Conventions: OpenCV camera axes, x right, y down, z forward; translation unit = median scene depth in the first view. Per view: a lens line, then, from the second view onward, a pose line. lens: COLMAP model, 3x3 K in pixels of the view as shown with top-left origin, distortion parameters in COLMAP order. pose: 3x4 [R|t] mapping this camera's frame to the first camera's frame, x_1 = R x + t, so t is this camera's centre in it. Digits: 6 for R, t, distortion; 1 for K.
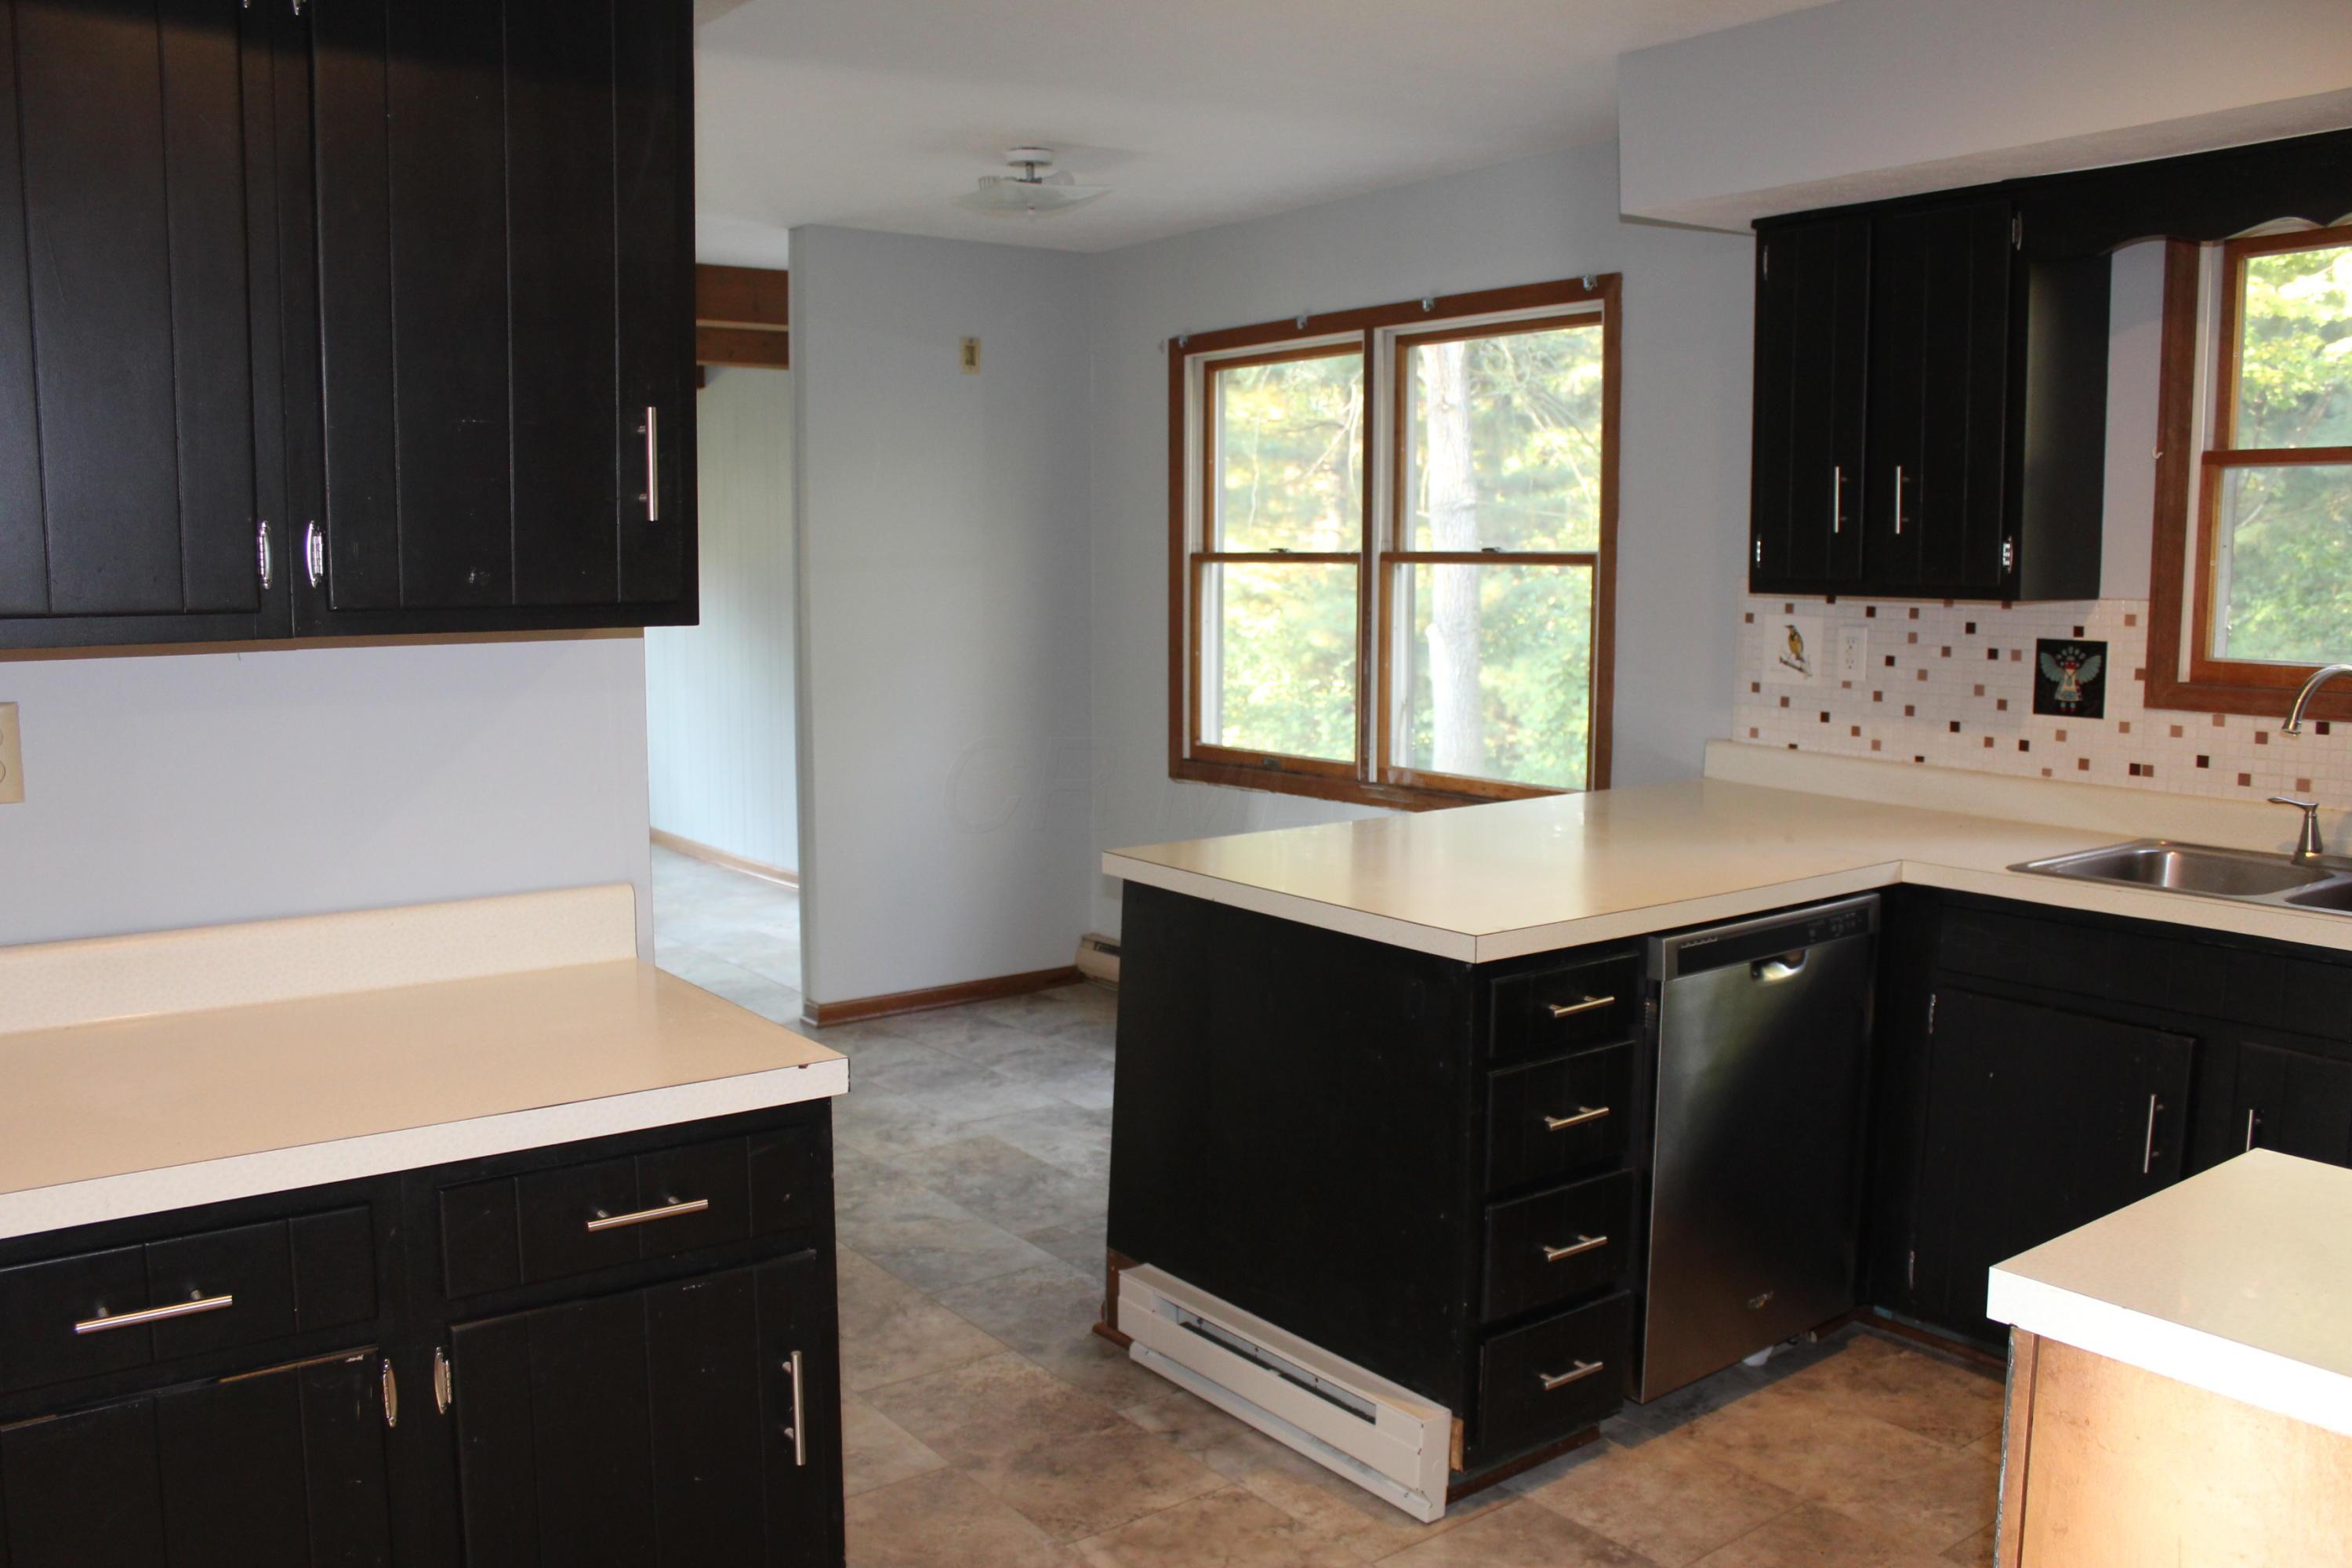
lens RADIAL K [[1945.0, 0, 1187.9], [0, 1945.0, 798.6], [0, 0, 1]] dist [-0.158966, 0.128657]
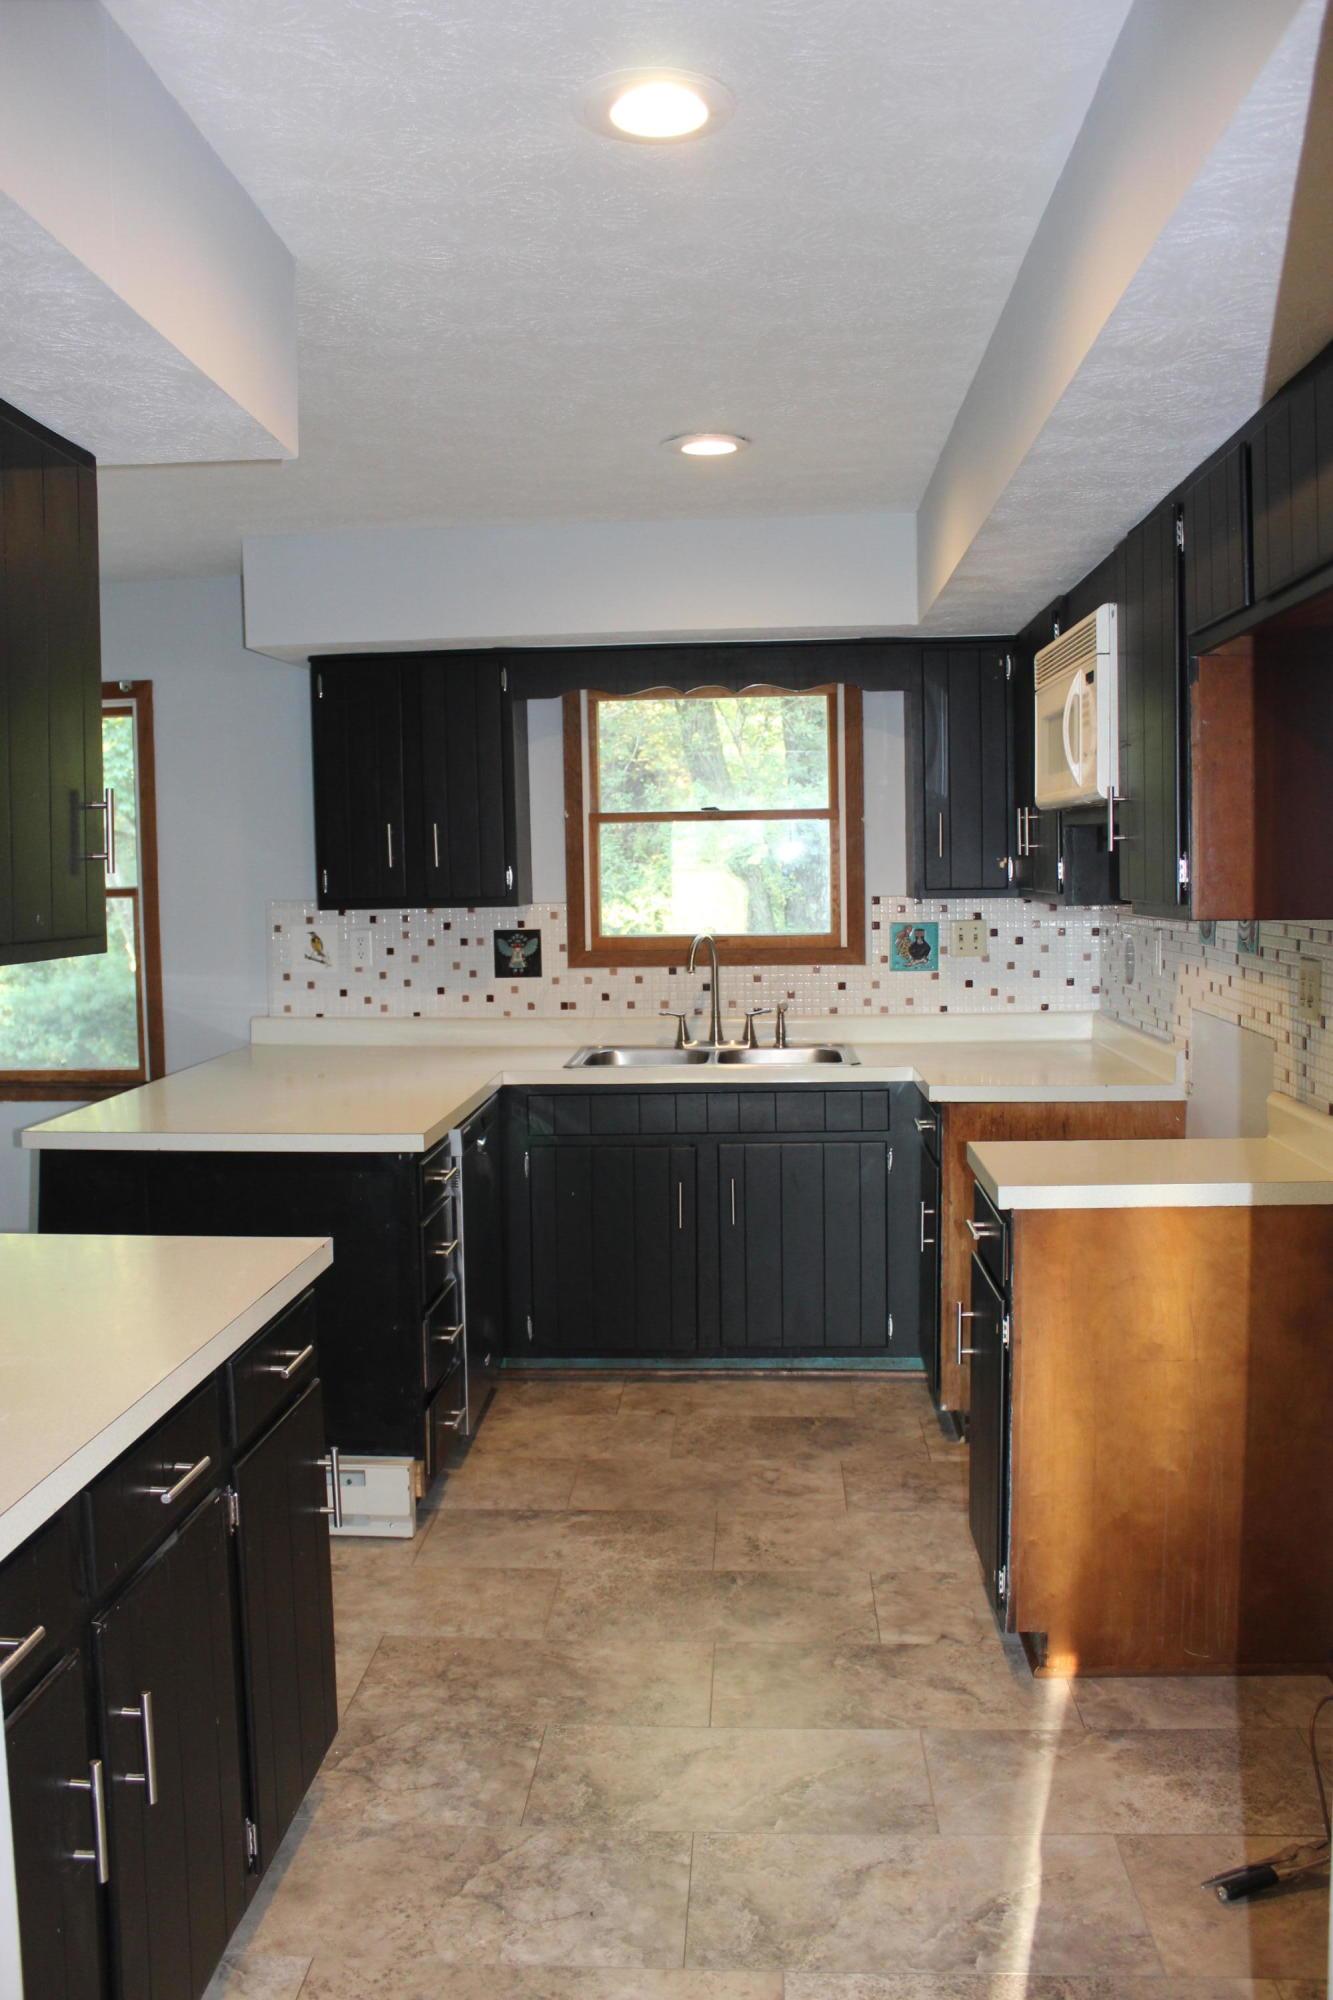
lens RADIAL K [[1653.9, 0, 666.5], [0, 1653.9, 1000.0], [0, 0, 1]] dist [-0.158966, 0.128657]
pose [[0.650336, -0.072654, 0.756165, -0.518482], [0.113656, 0.993517, -0.002291, -0.007084], [-0.751096, 0.087433, 0.654377, -0.008644]]
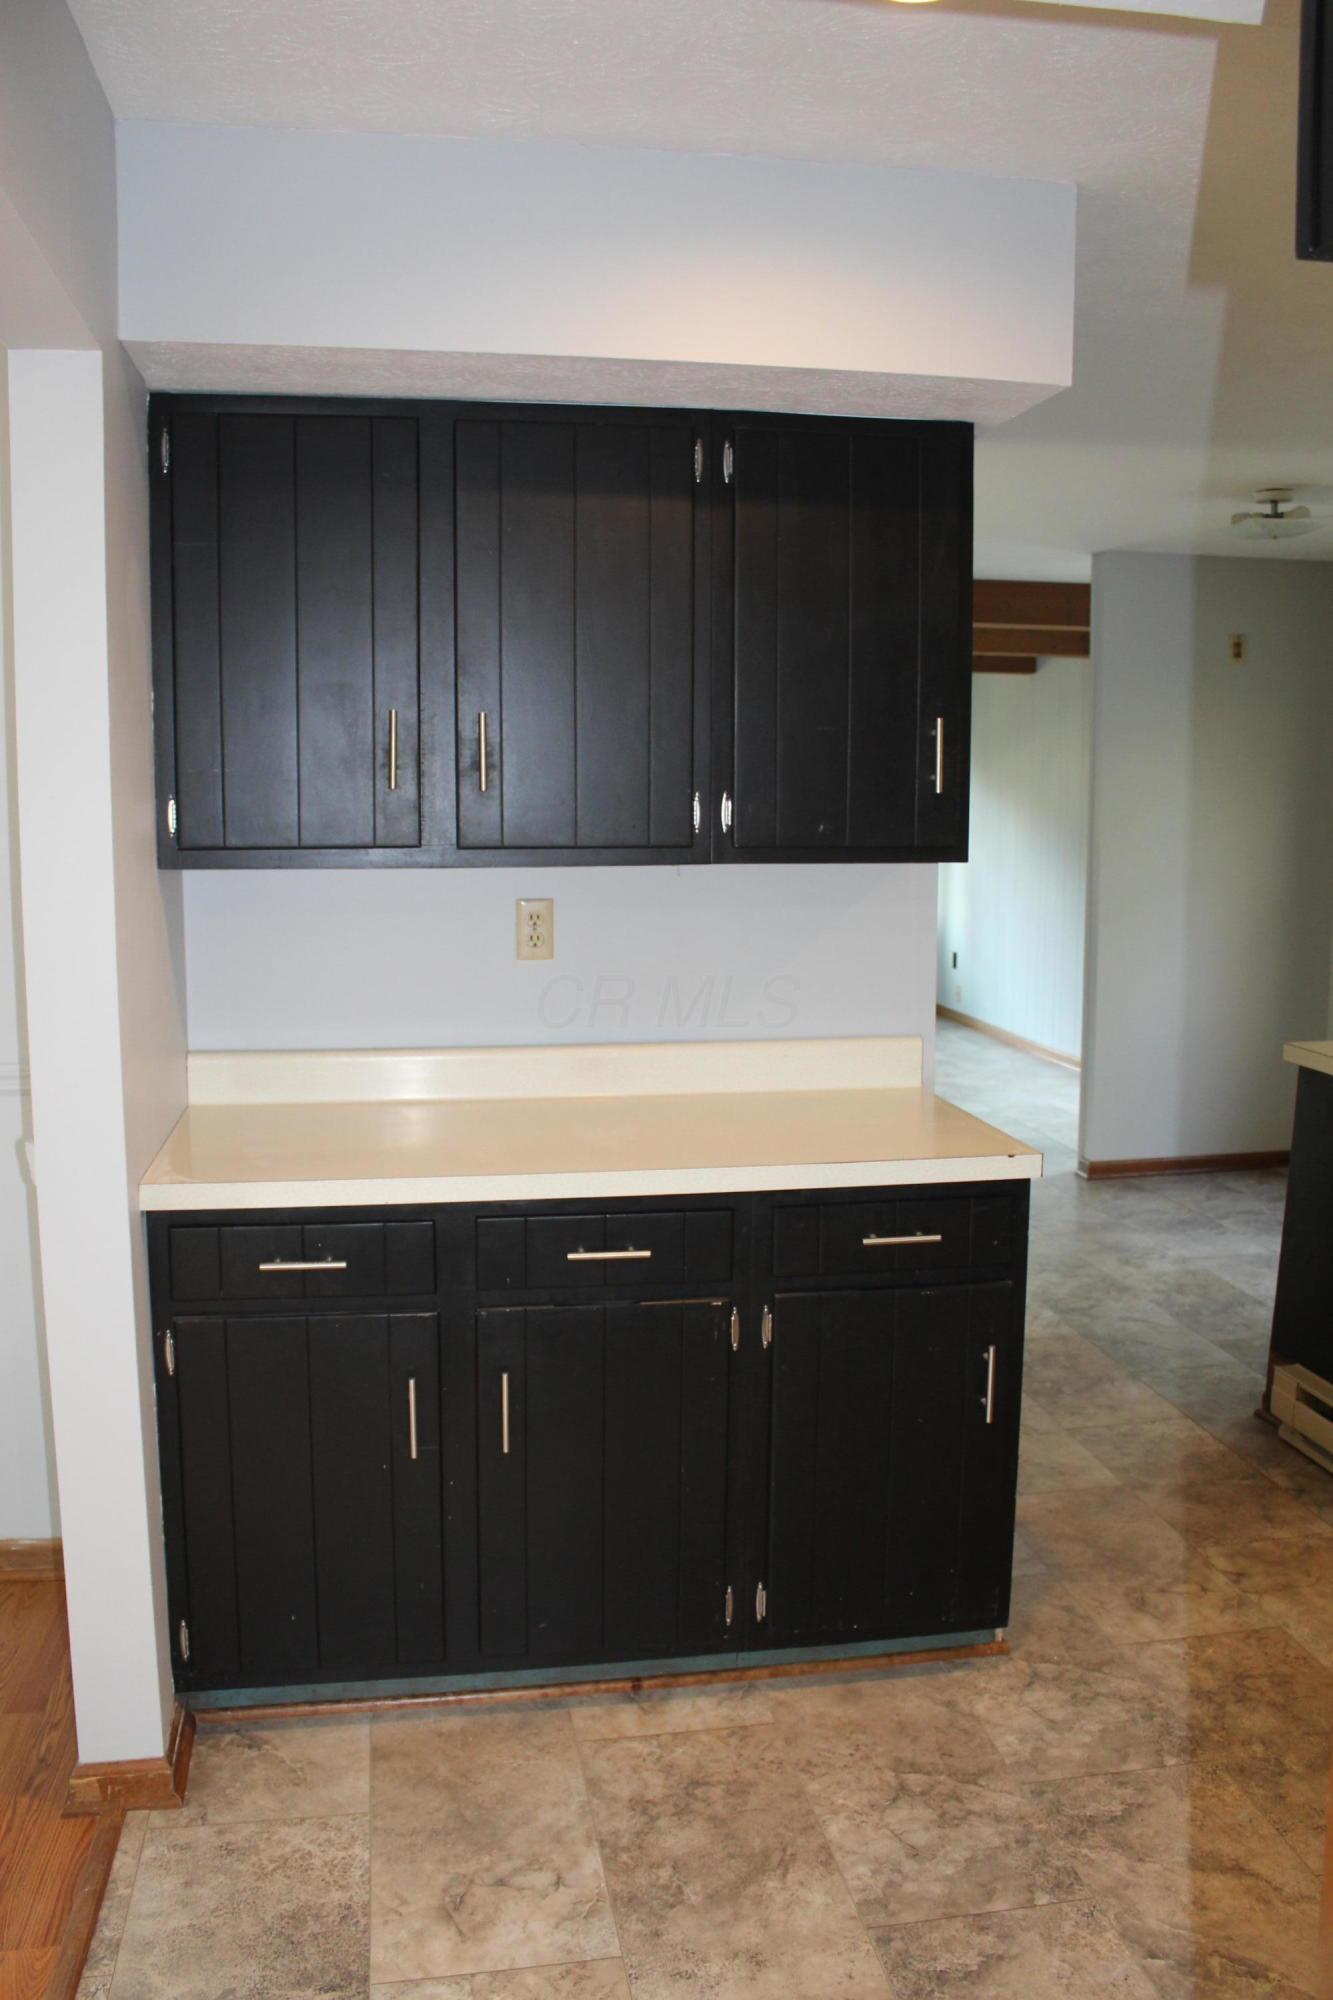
lens RADIAL K [[1673.7, 0, 666.5], [0, 1673.7, 1000.0], [0, 0, 1]] dist [-0.158946, 0.163880]
pose [[0.888965, 0.053201, -0.454874, 0.080351], [-0.055846, 0.998410, 0.007632, 0.012111], [0.454556, 0.018618, 0.890523, -0.156440]]
